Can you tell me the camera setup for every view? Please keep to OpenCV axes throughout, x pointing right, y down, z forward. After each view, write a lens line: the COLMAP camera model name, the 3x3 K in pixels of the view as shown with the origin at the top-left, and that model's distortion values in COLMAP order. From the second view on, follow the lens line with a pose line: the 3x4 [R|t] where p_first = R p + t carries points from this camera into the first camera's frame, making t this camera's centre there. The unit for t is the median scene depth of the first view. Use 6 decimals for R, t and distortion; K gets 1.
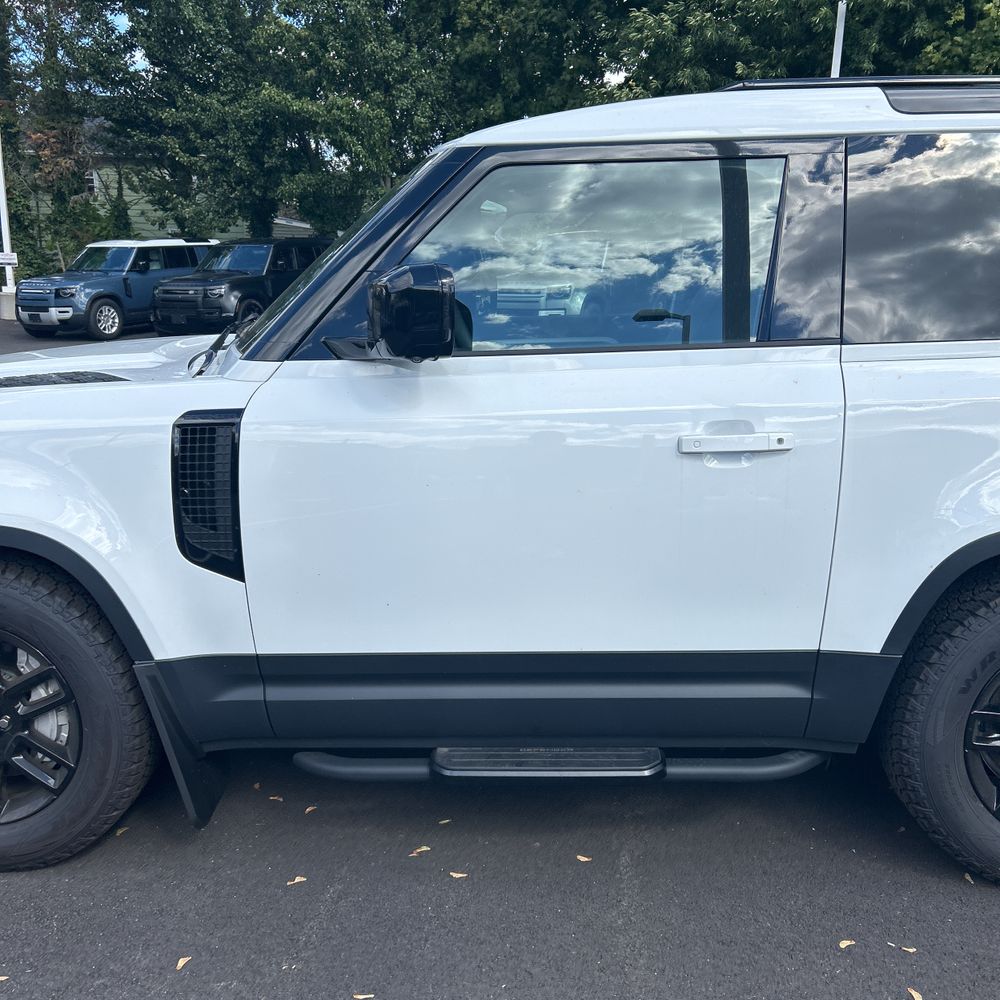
lens RADIAL K [[1004.9, 0, 492.4], [0, 1004.9, 516.5], [0, 0, 1]] dist [0.013015, 0.000000]
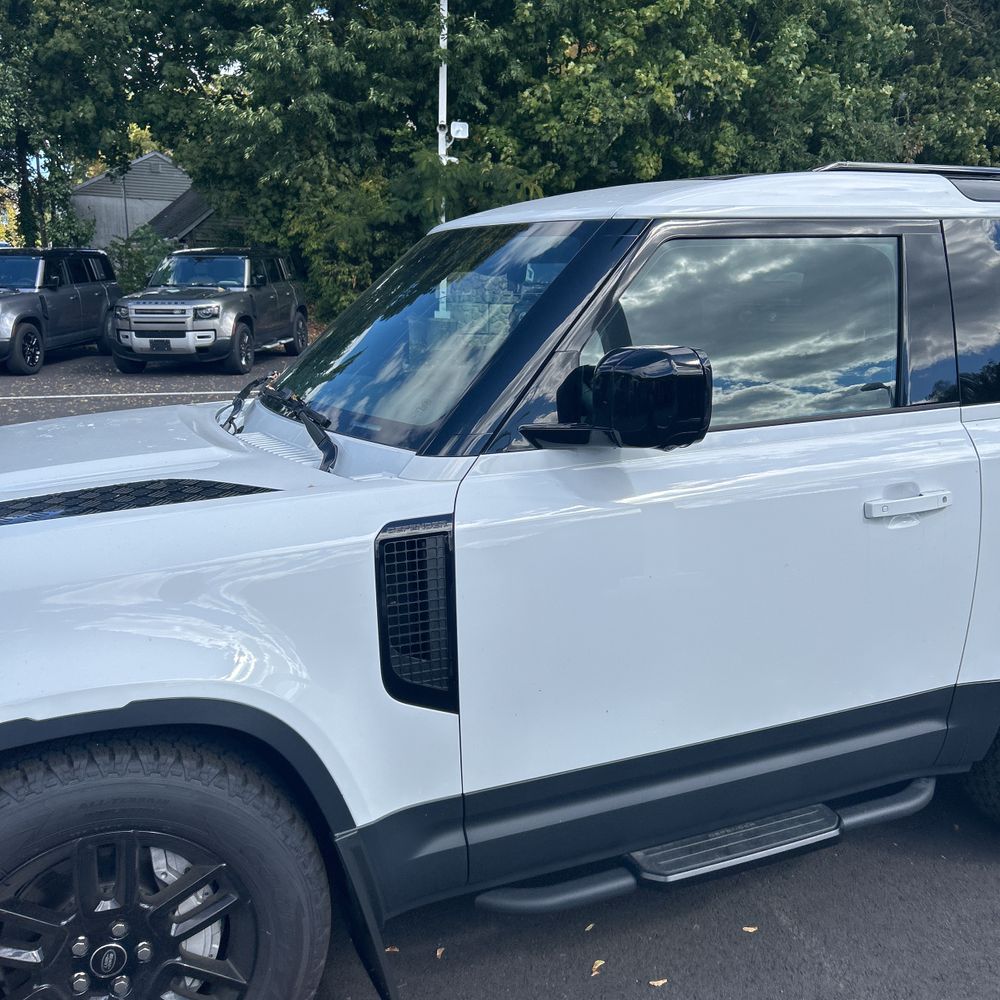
lens RADIAL K [[1004.9, 0, 508.8], [0, 1004.9, 497.3], [0, 0, 1]] dist [0.013015, 0.000000]
pose [[0.907383, -0.086036, 0.411405, -0.523255], [0.097526, 0.995208, -0.006976, -0.103971], [-0.408834, 0.046453, 0.911426, 0.185122]]
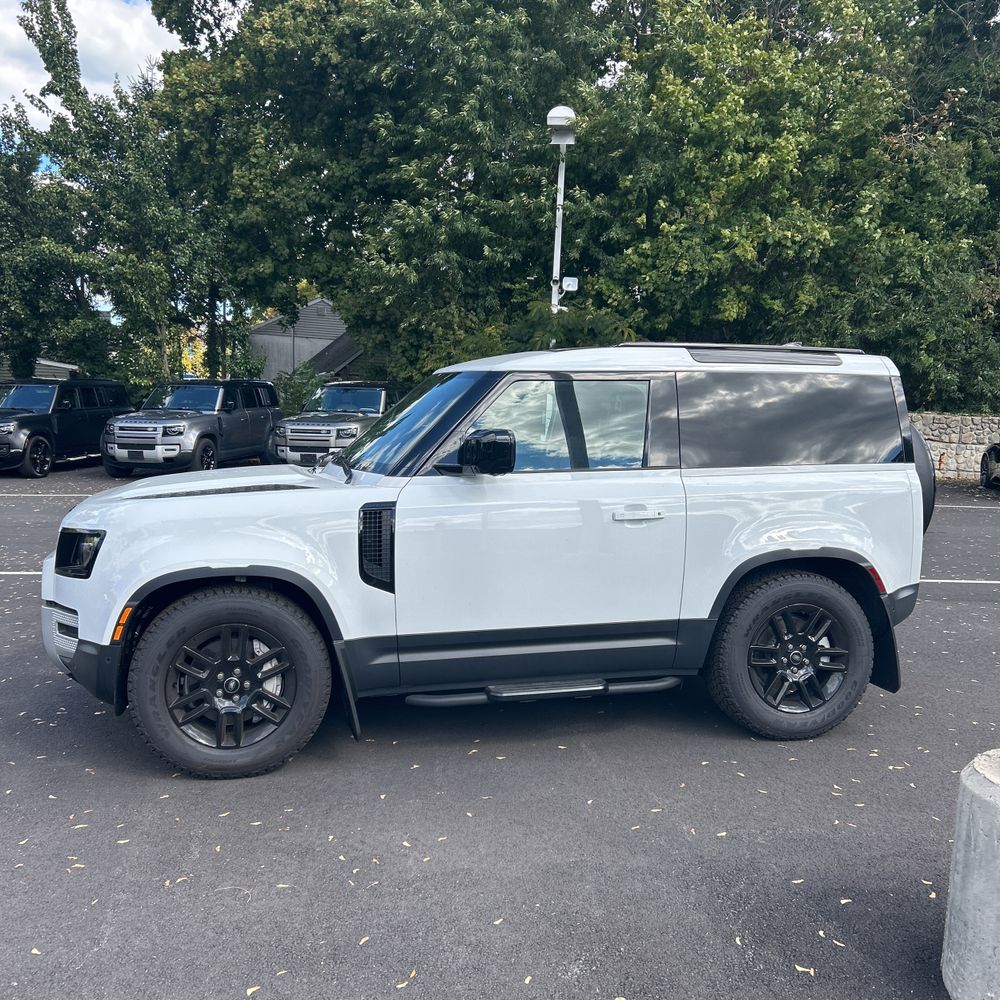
lens RADIAL K [[1004.9, 0, 496.1], [0, 1004.9, 505.5], [0, 0, 1]] dist [0.013015, 0.000000]
pose [[0.961750, -0.009215, 0.273772, -0.549902], [0.048785, 0.989218, -0.138085, 0.162108], [-0.269548, 0.146159, 0.951831, -0.805104]]
